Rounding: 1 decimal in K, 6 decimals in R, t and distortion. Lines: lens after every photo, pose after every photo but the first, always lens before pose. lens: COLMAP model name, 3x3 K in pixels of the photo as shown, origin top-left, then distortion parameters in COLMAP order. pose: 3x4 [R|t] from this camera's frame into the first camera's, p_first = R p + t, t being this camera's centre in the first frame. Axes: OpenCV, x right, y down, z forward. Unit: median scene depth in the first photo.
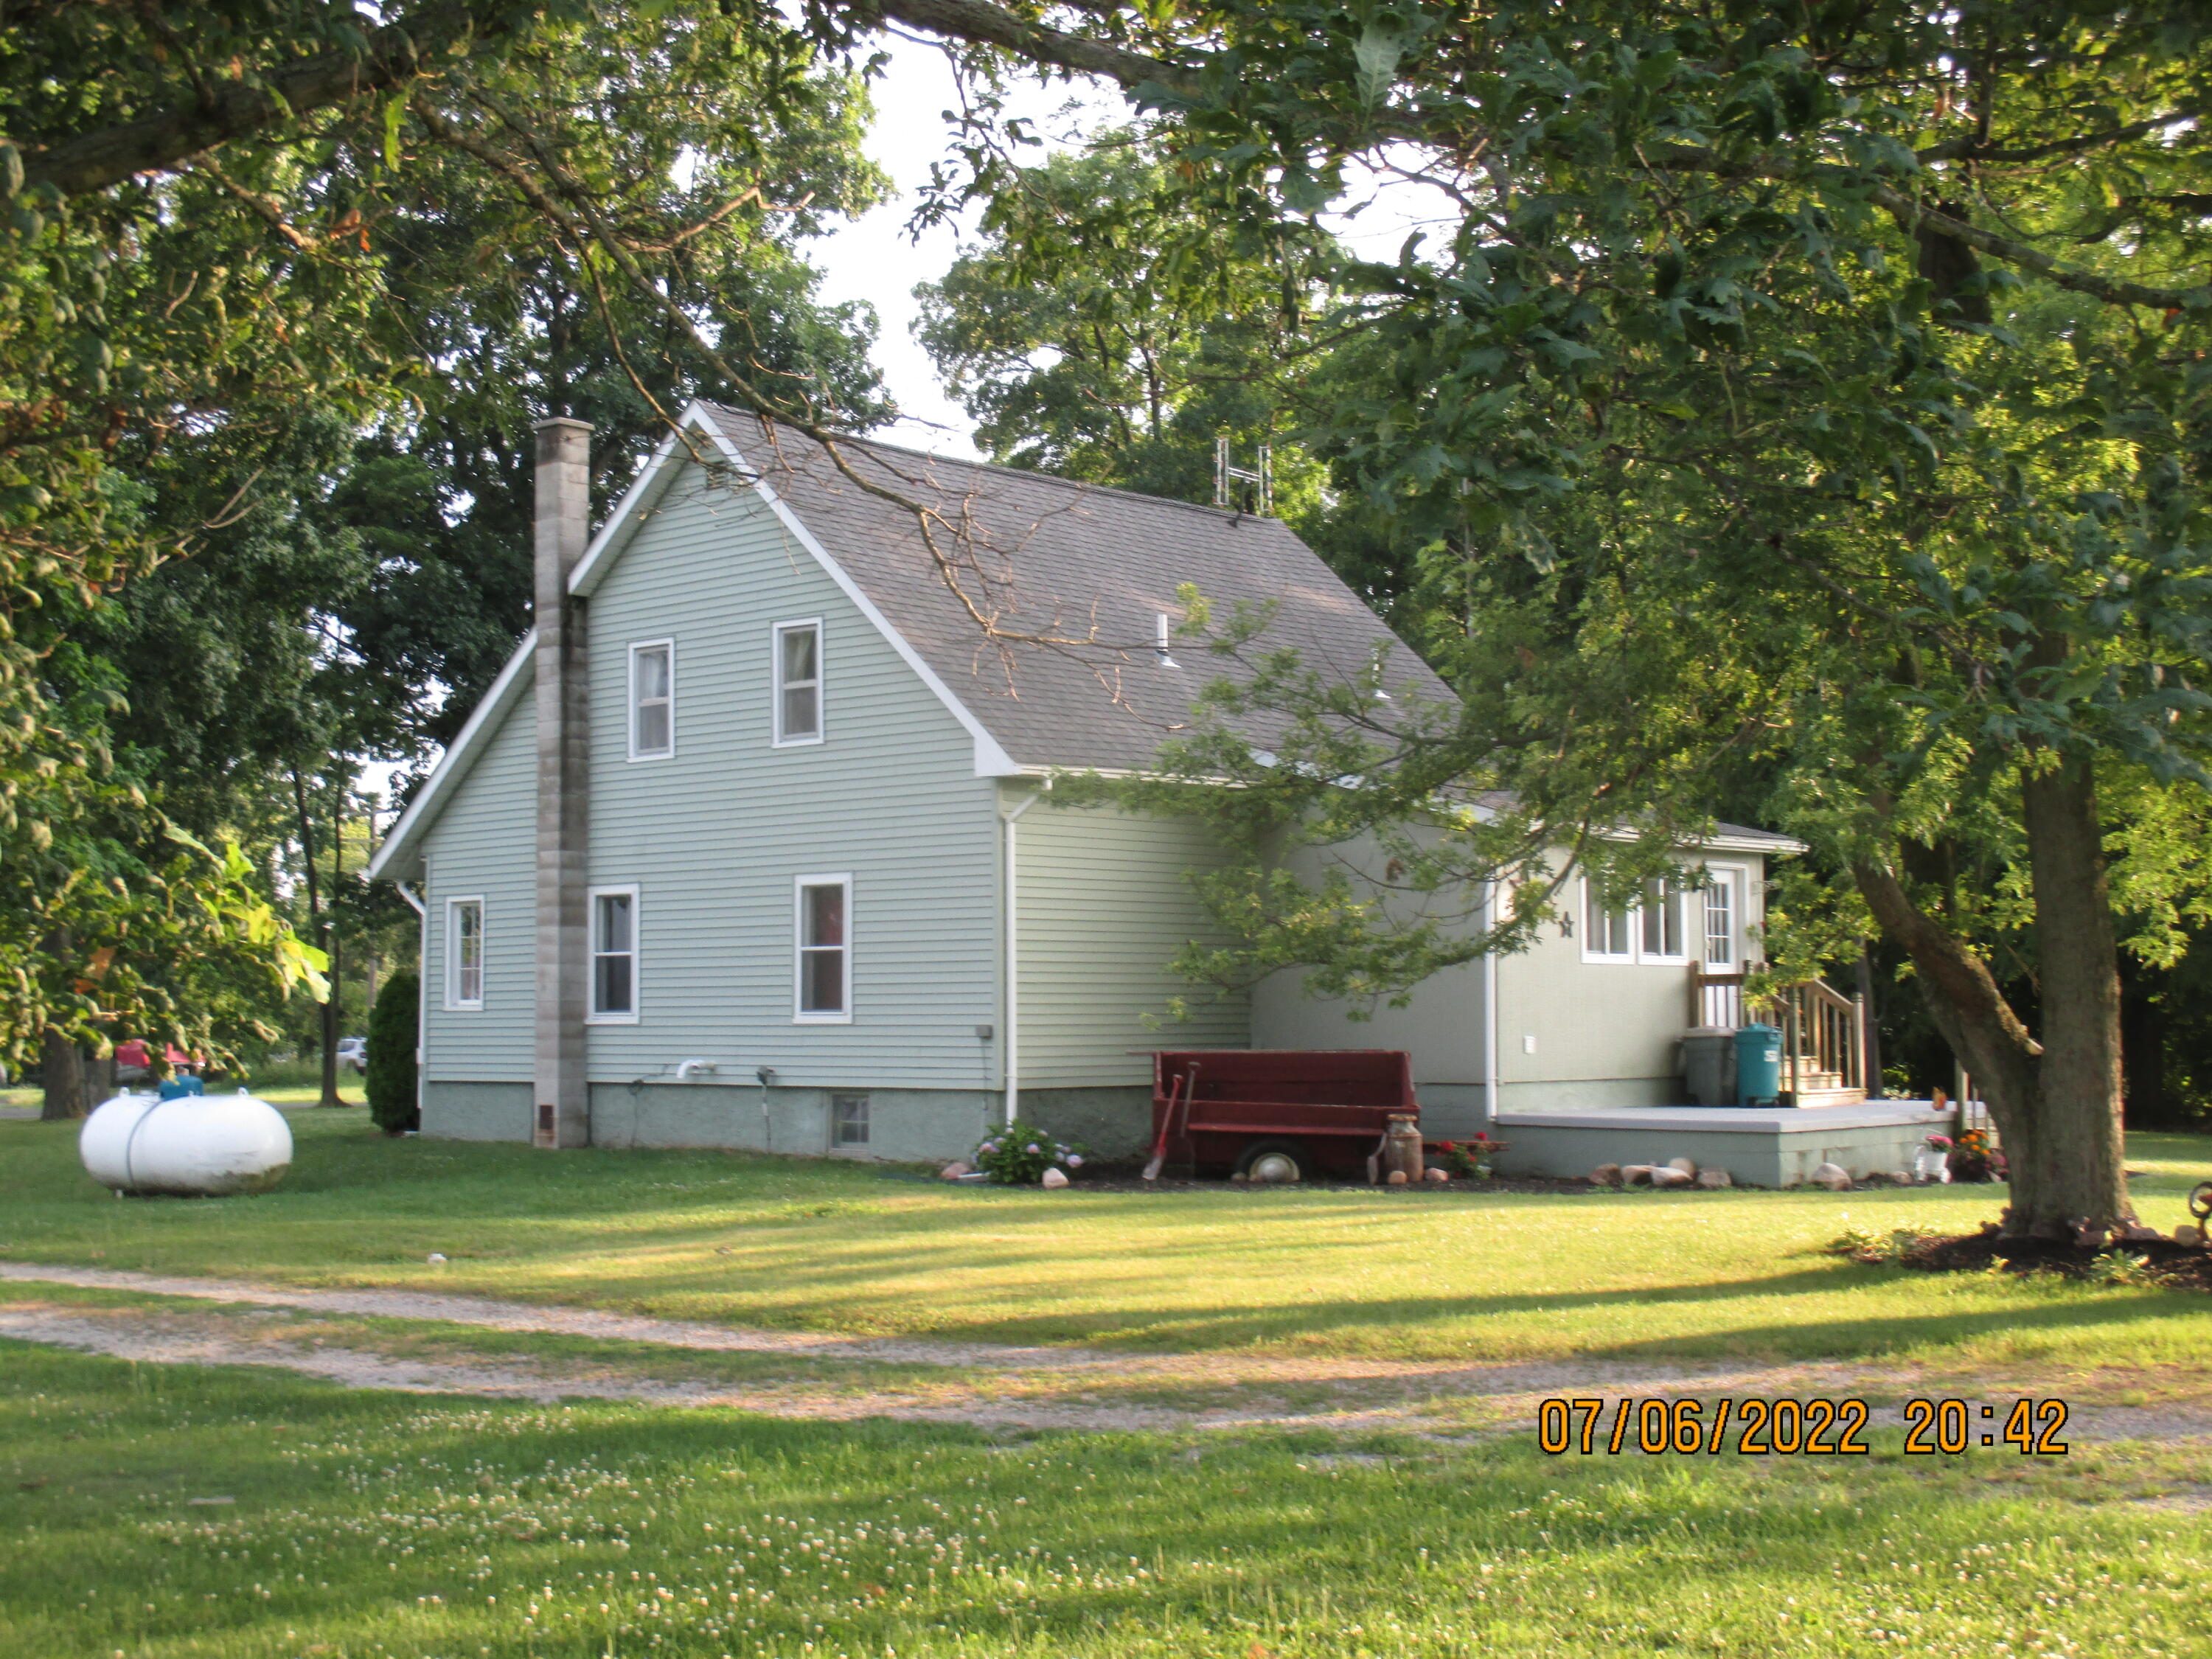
lens RADIAL K [[2847.5, 0, 1096.4], [0, 2847.5, 830.7], [0, 0, 1]] dist [-0.073227, 0.000000]
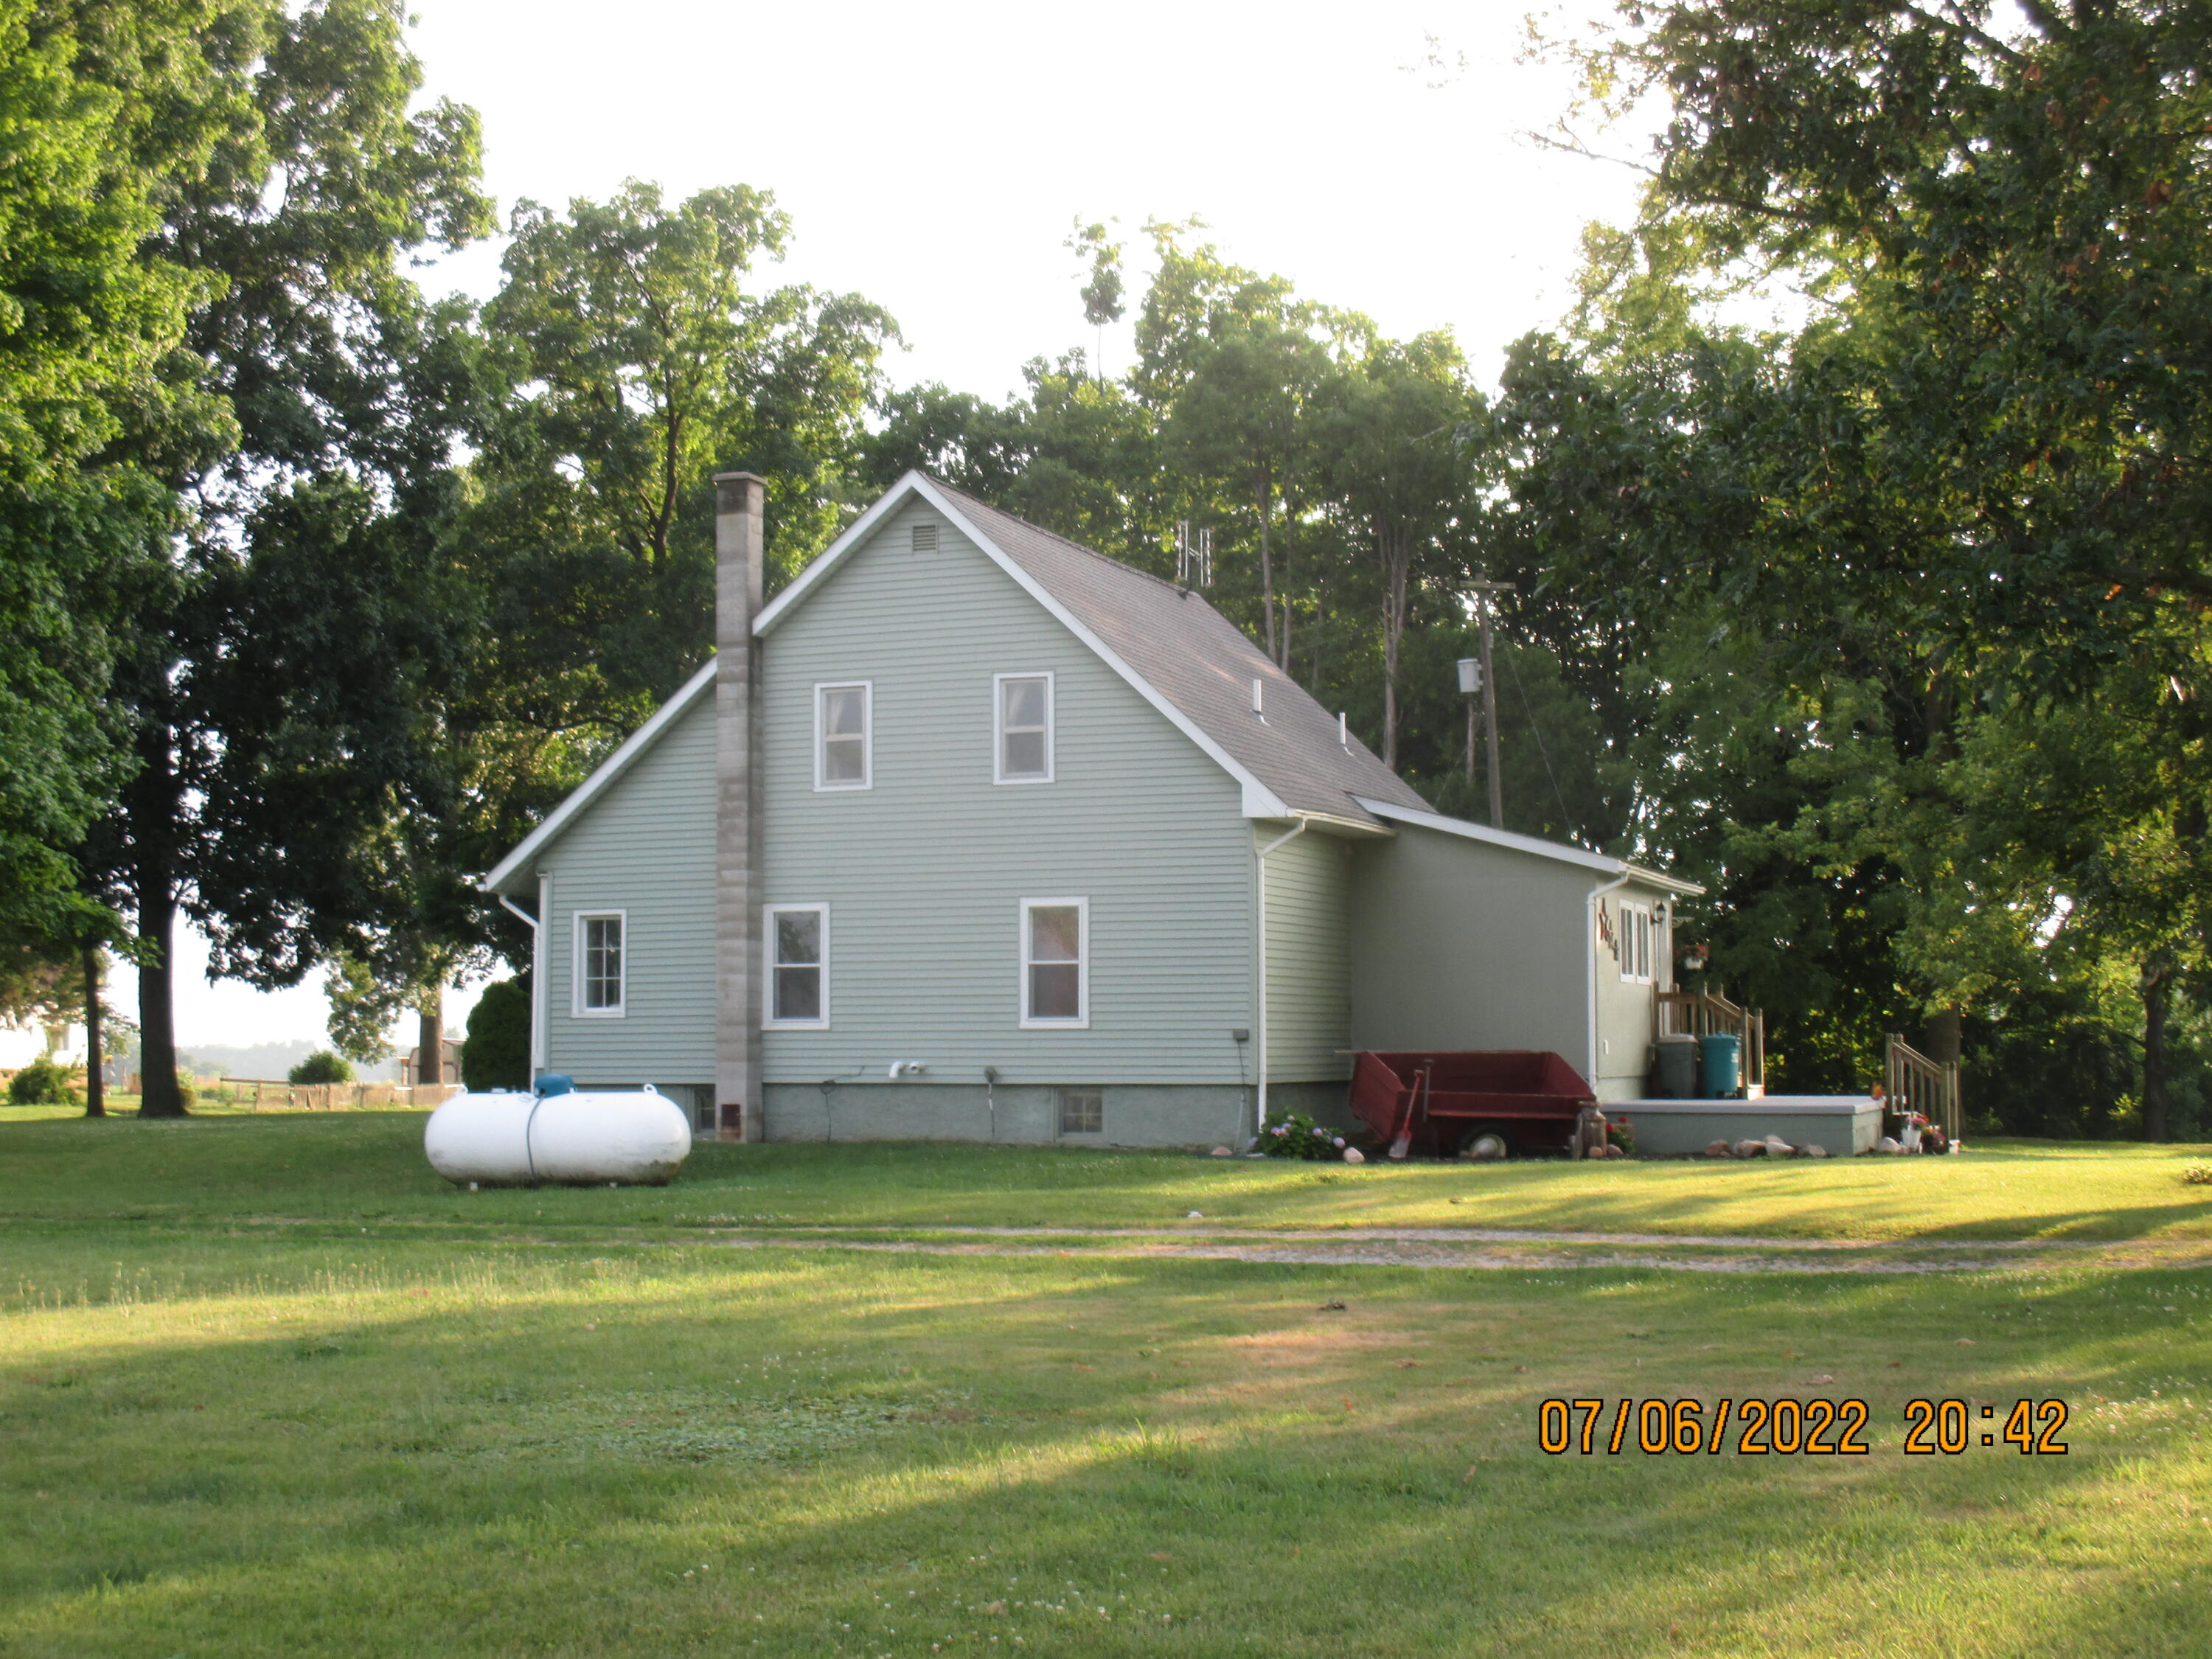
lens RADIAL K [[2847.5, 0, 1106.4], [0, 2847.5, 836.8], [0, 0, 1]] dist [-0.073227, 0.000000]
pose [[0.937534, 0.026990, 0.346845, -0.471252], [-0.023767, 0.999626, -0.013544, 0.006074], [-0.347080, 0.004454, 0.937825, -0.076090]]
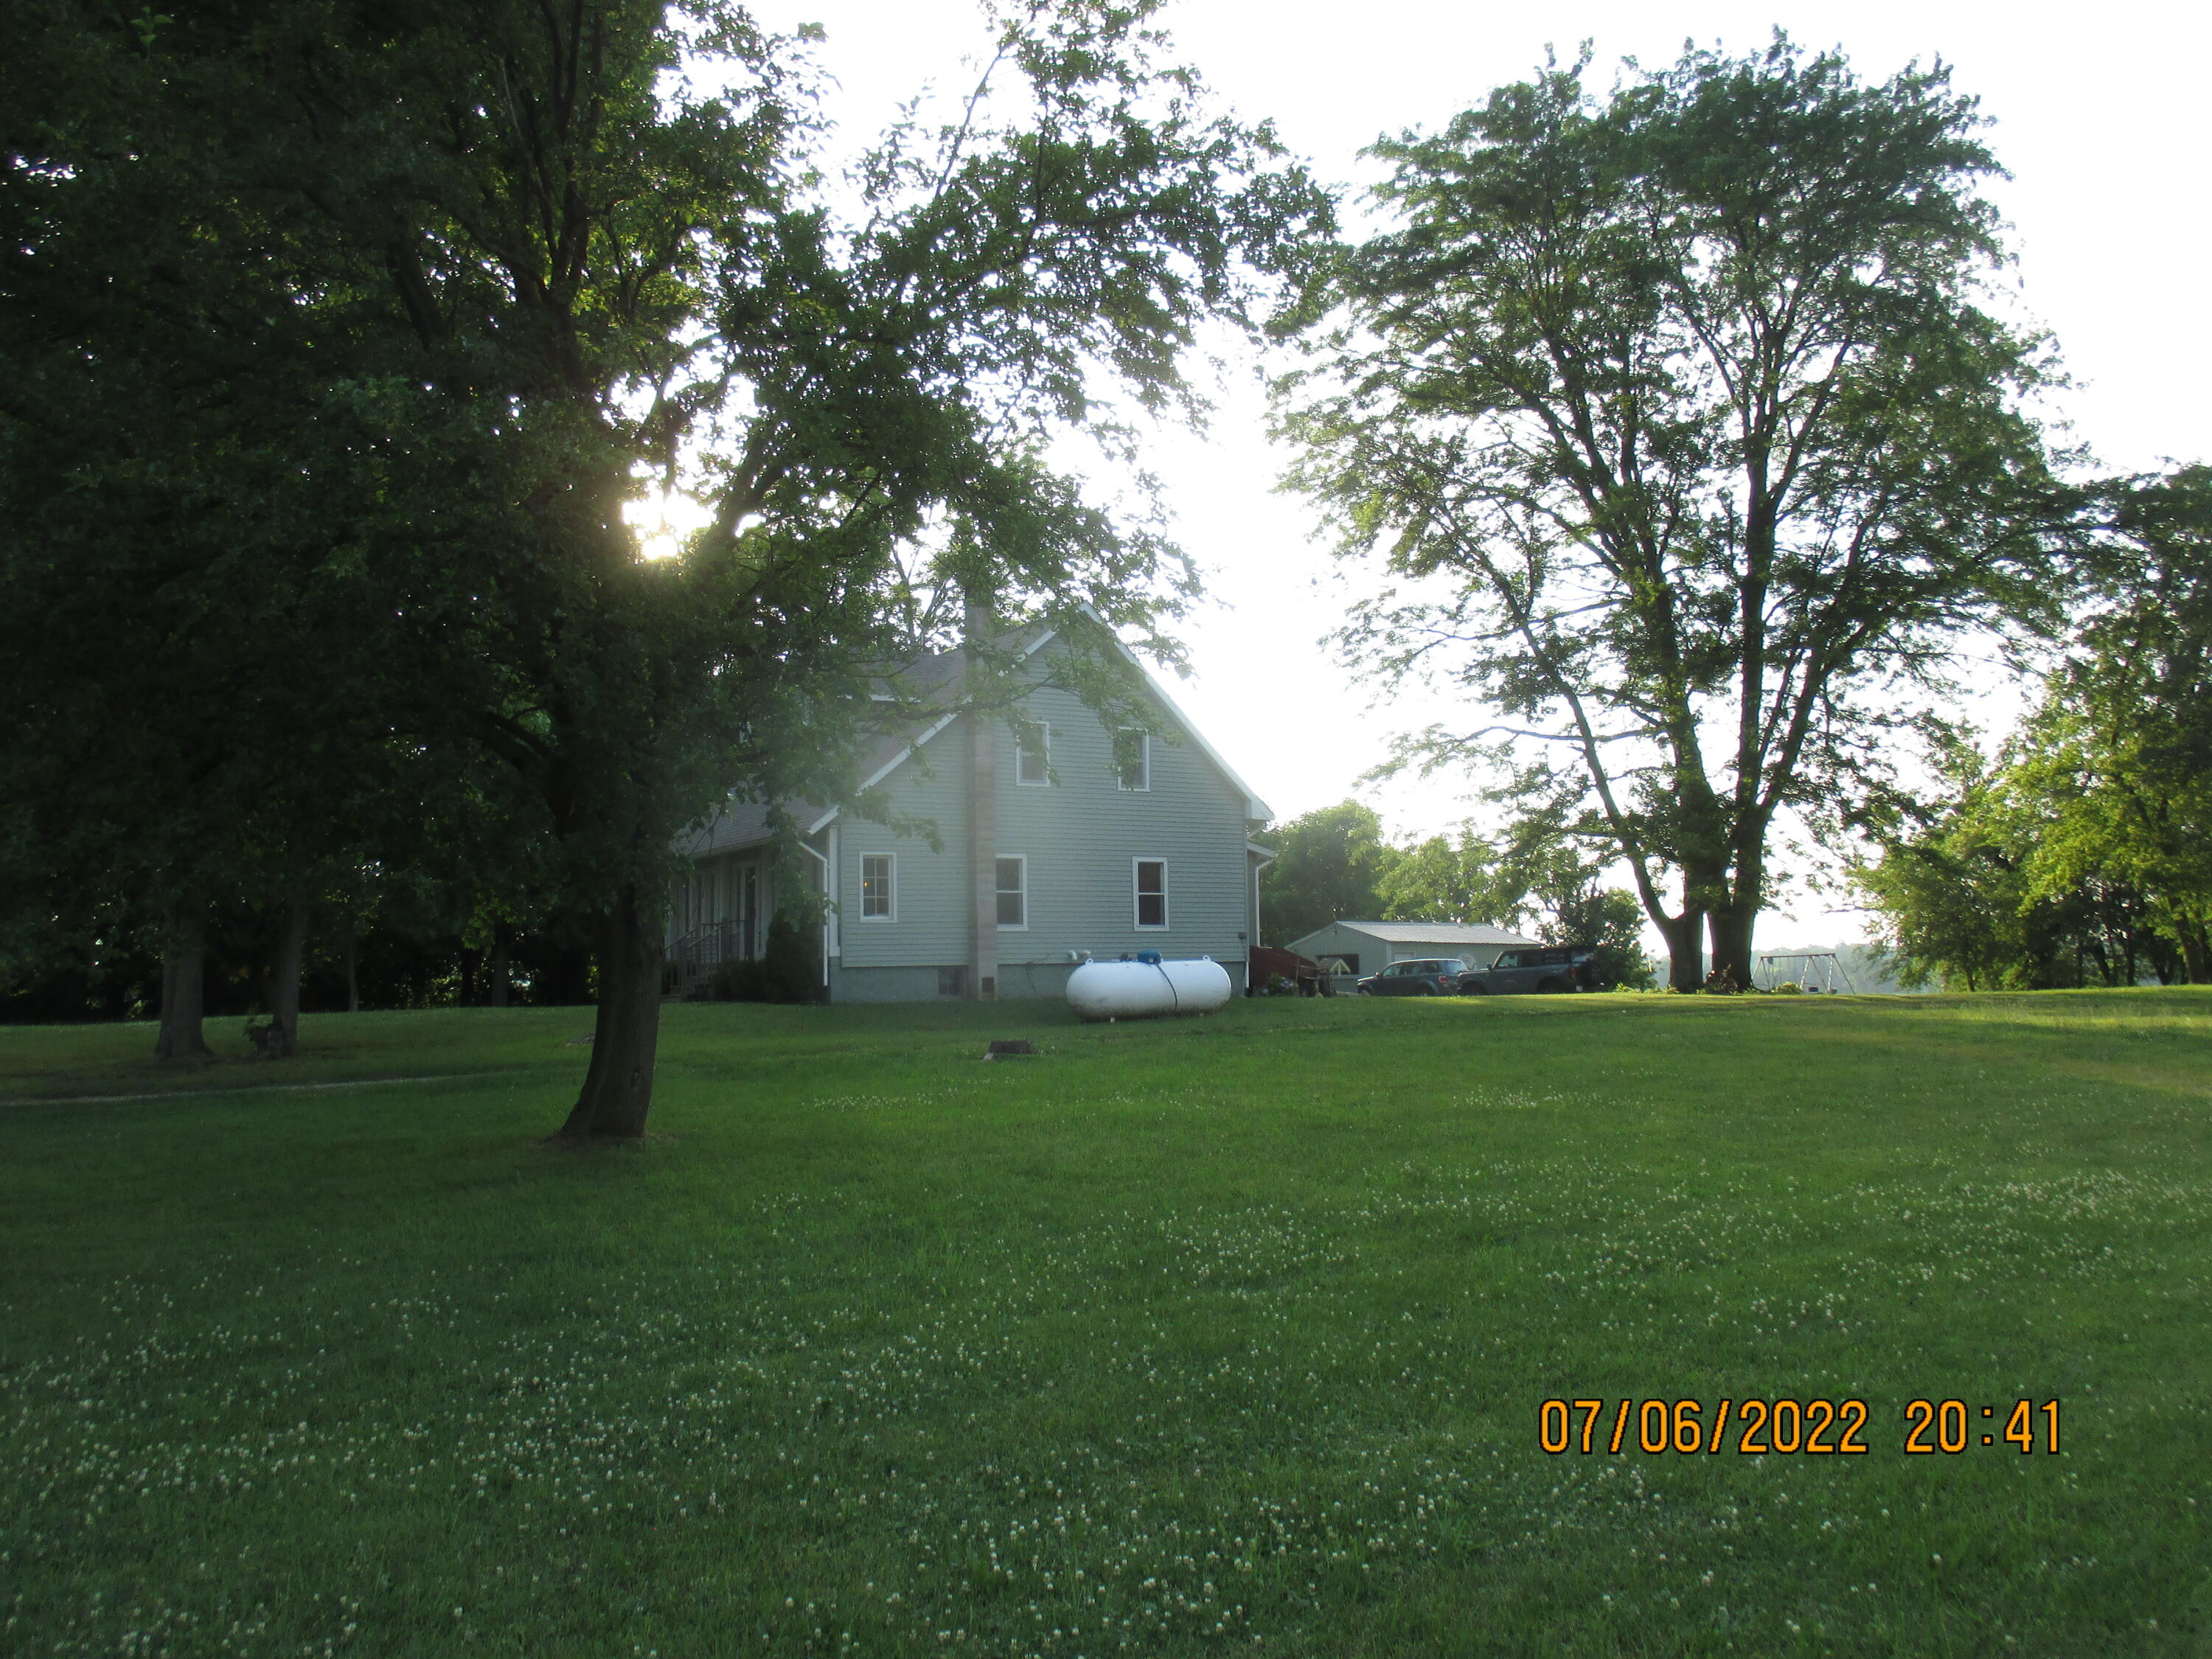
lens RADIAL K [[1838.5, 0, 1109.7], [0, 1838.5, 829.2], [0, 0, 1]] dist [-0.030398, 0.025239]
pose [[0.283210, 0.062943, 0.956990, -1.348378], [-0.063596, 0.996880, -0.046747, 0.057836], [-0.956947, -0.047621, 0.286330, 0.654895]]
